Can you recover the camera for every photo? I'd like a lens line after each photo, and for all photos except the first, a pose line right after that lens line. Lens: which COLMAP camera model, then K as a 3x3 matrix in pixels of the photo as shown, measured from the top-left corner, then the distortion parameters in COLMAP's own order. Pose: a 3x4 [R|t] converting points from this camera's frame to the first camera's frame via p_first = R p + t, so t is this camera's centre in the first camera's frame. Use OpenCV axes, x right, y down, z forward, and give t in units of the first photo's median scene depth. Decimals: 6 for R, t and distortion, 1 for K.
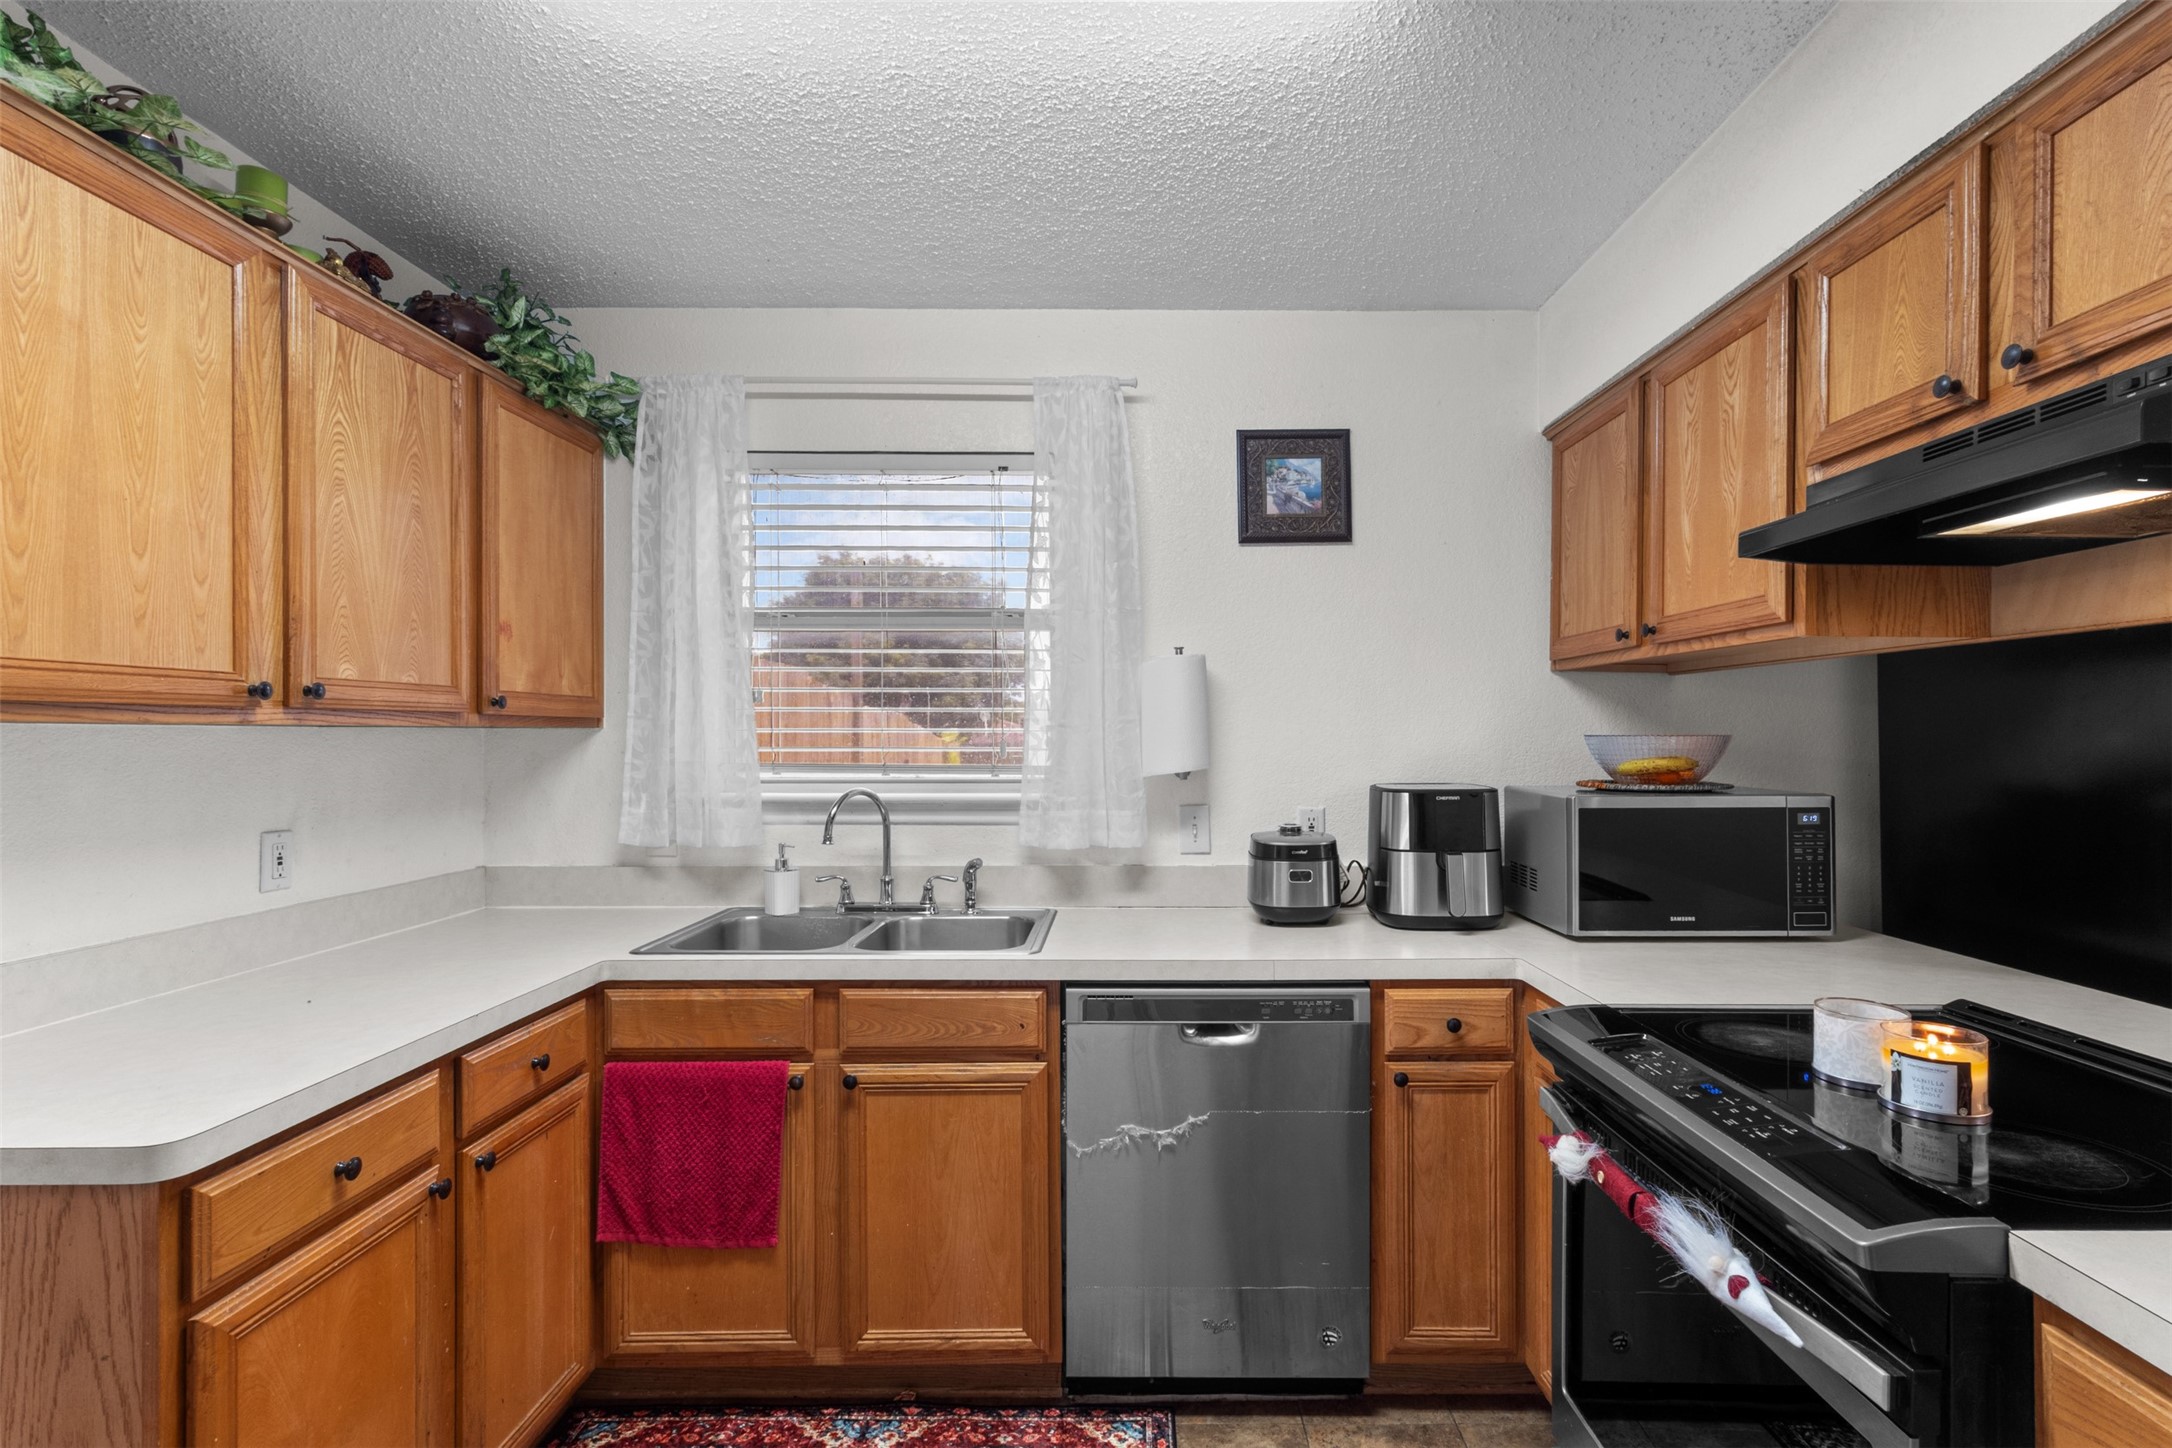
lens RADIAL K [[1011.4, 0, 1093.9], [0, 1011.4, 723.7], [0, 0, 1]] dist [-0.004028, 0.001654]
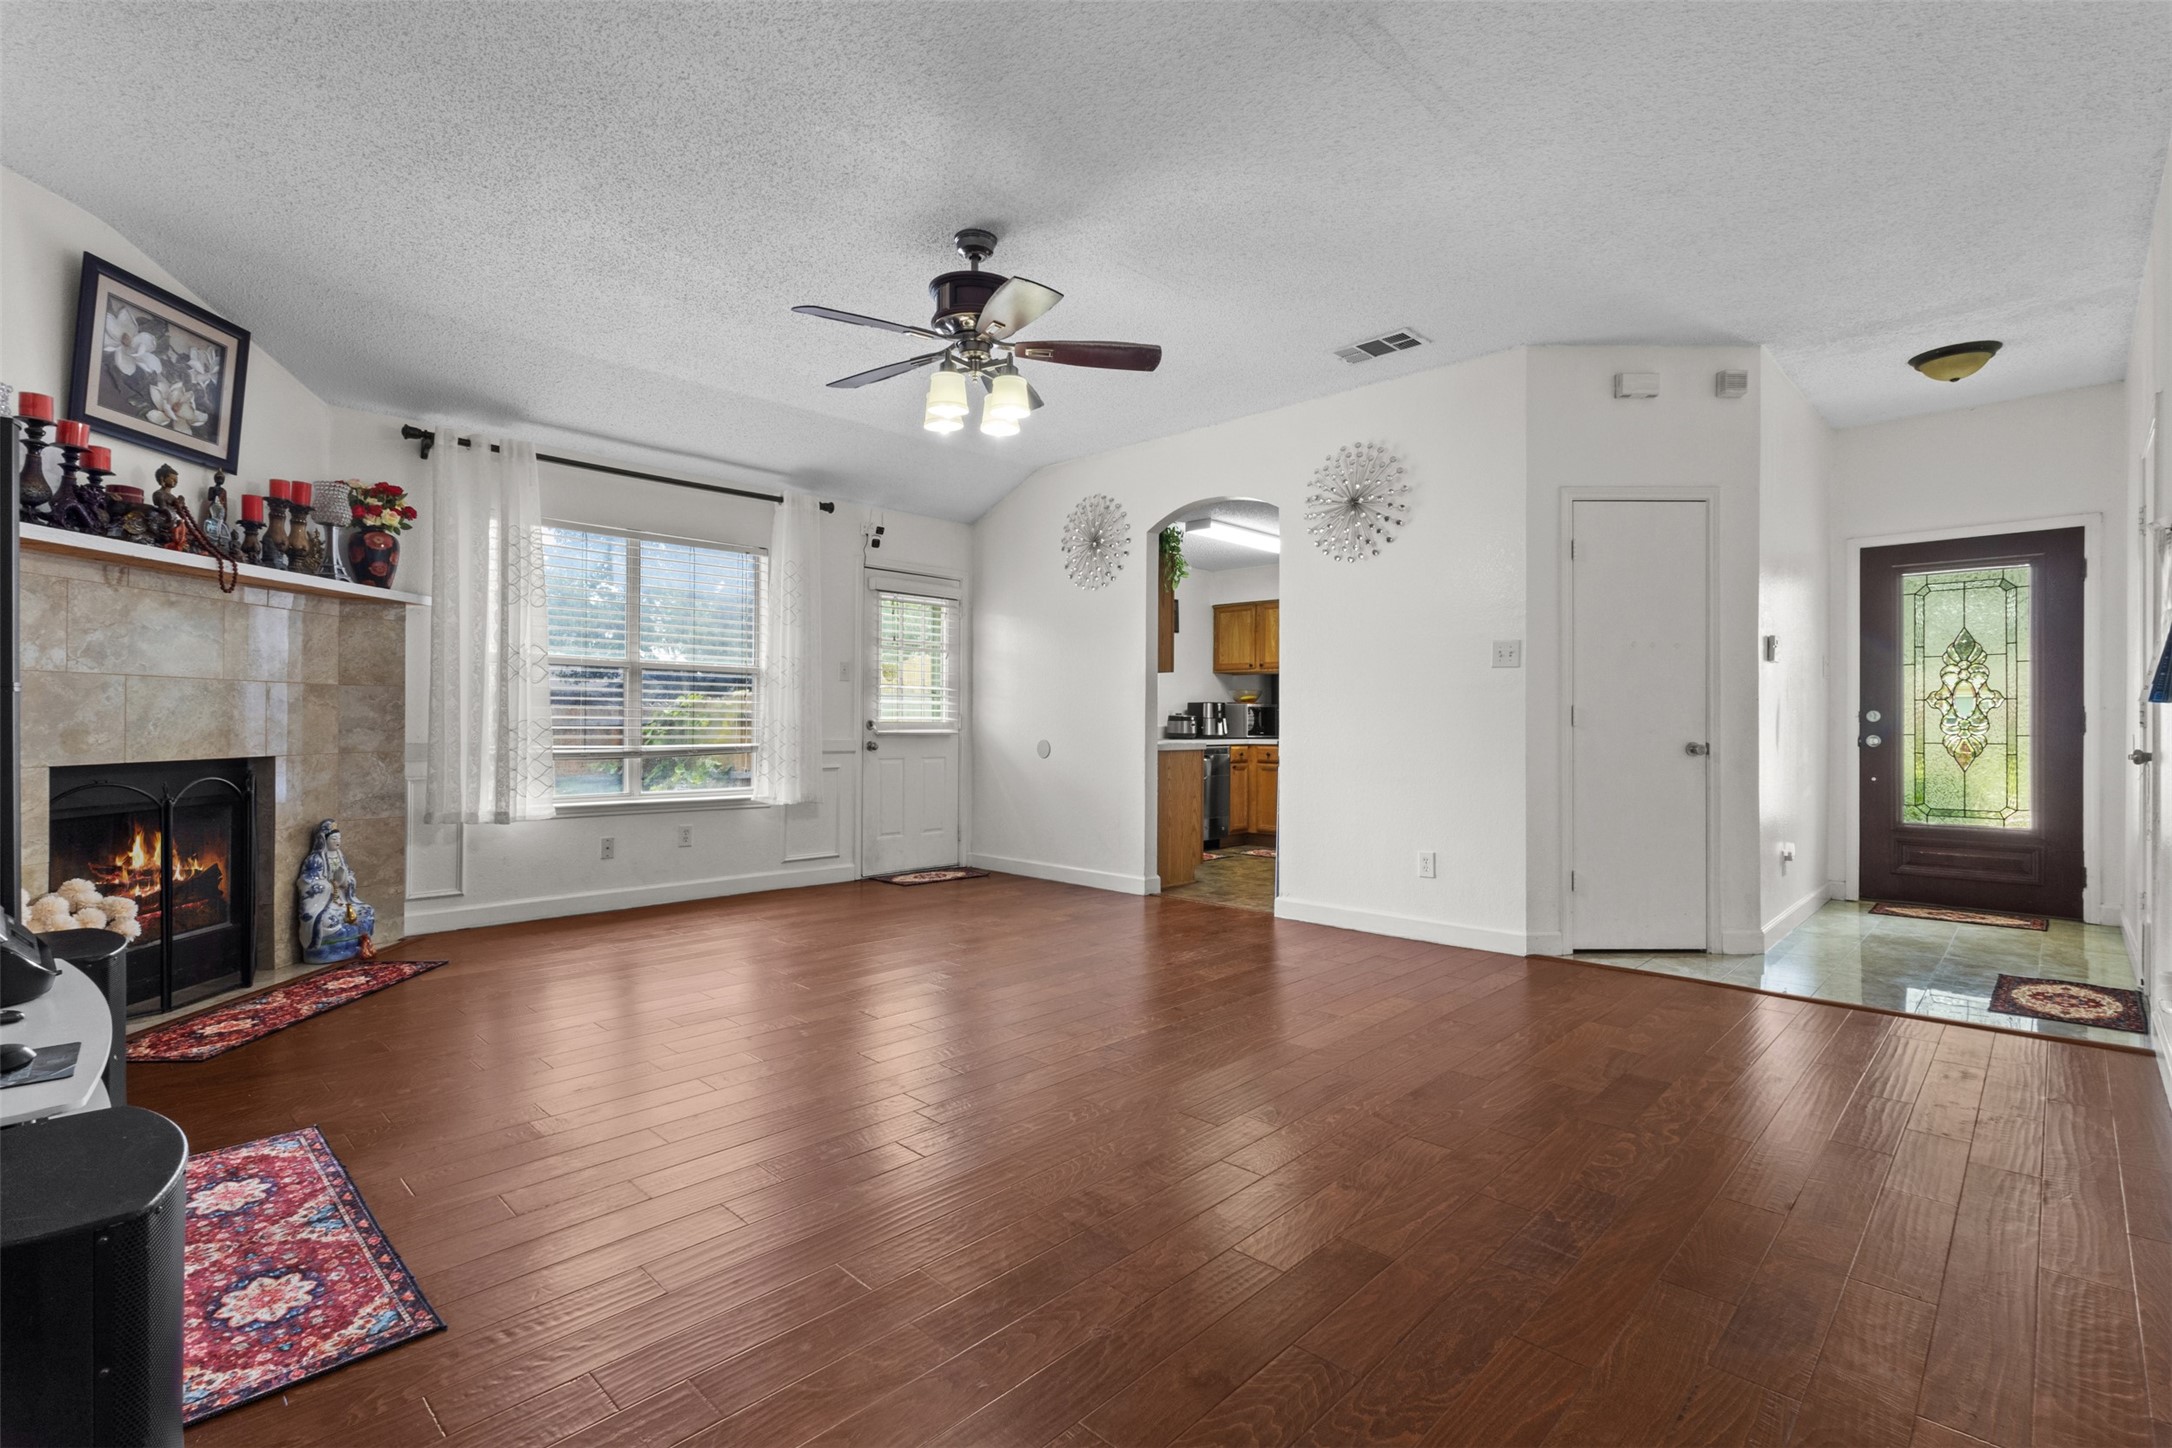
lens RADIAL K [[1011.4, 0, 1106.9], [0, 1011.4, 719.2], [0, 0, 1]] dist [-0.004028, 0.001654]
pose [[0.678261, 0.008746, 0.734769, -3.168342], [-0.019584, 0.999789, 0.006177, 0.129039], [-0.734560, -0.018579, 0.678289, -1.499458]]
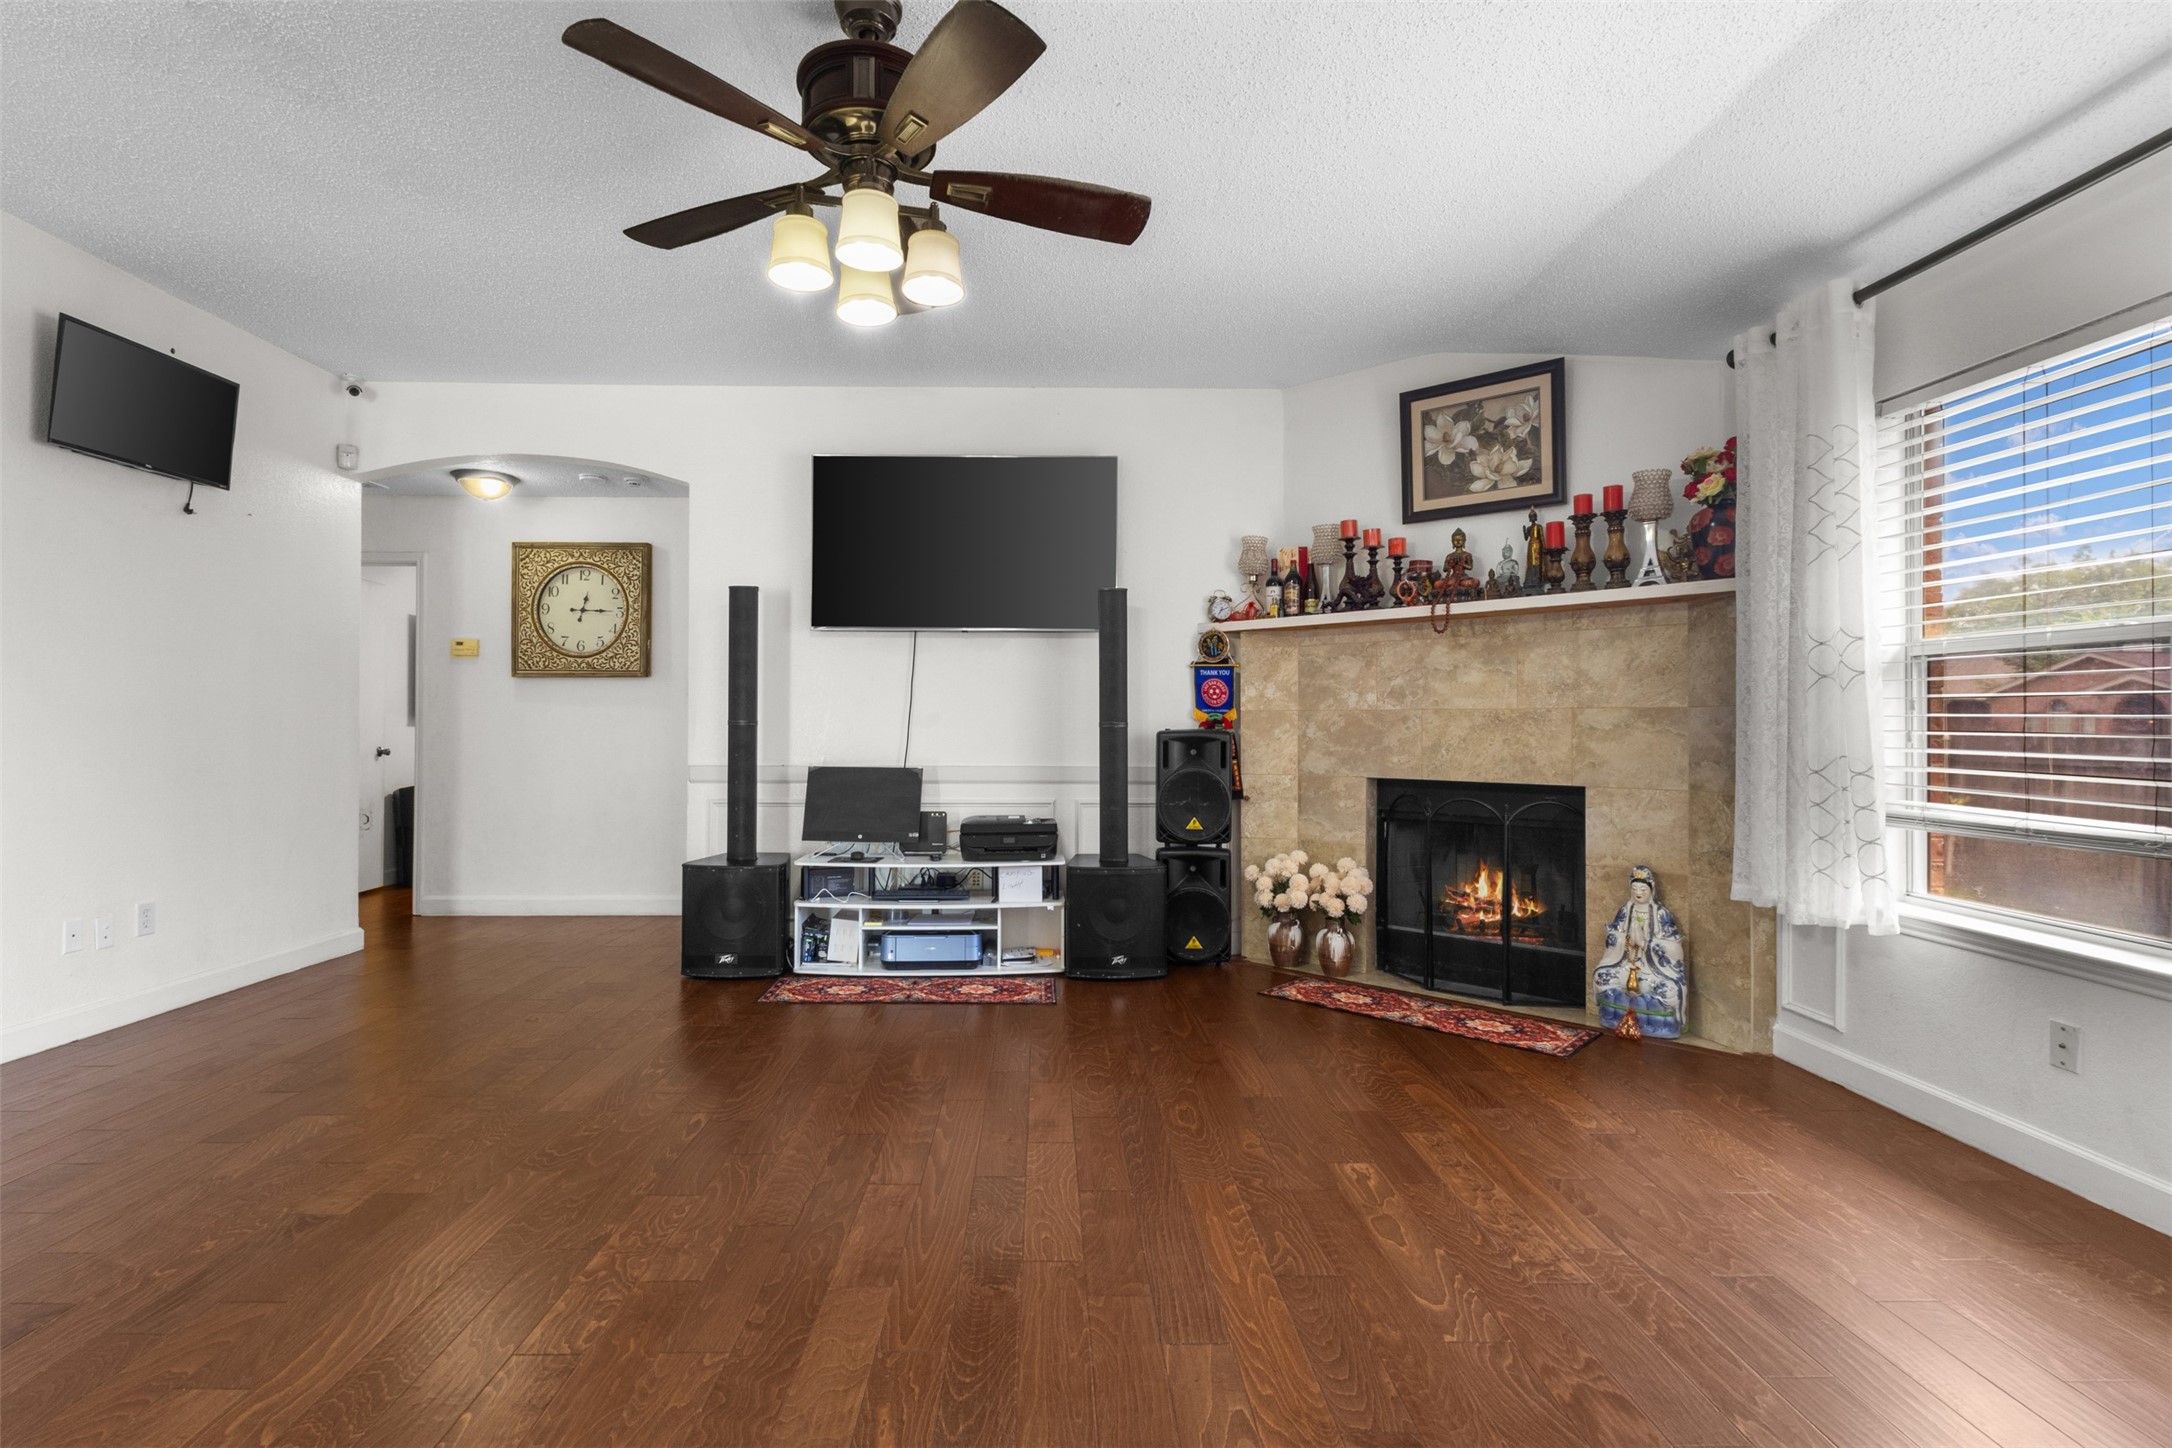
lens RADIAL K [[1011.4, 0, 1046.5], [0, 1011.4, 716.2], [0, 0, 1]] dist [-0.004028, 0.001654]
pose [[0.005281, -0.005752, -0.999970, -0.902157], [0.009372, 0.999940, -0.005702, 0.116258], [0.999942, -0.009342, 0.005334, 0.068439]]
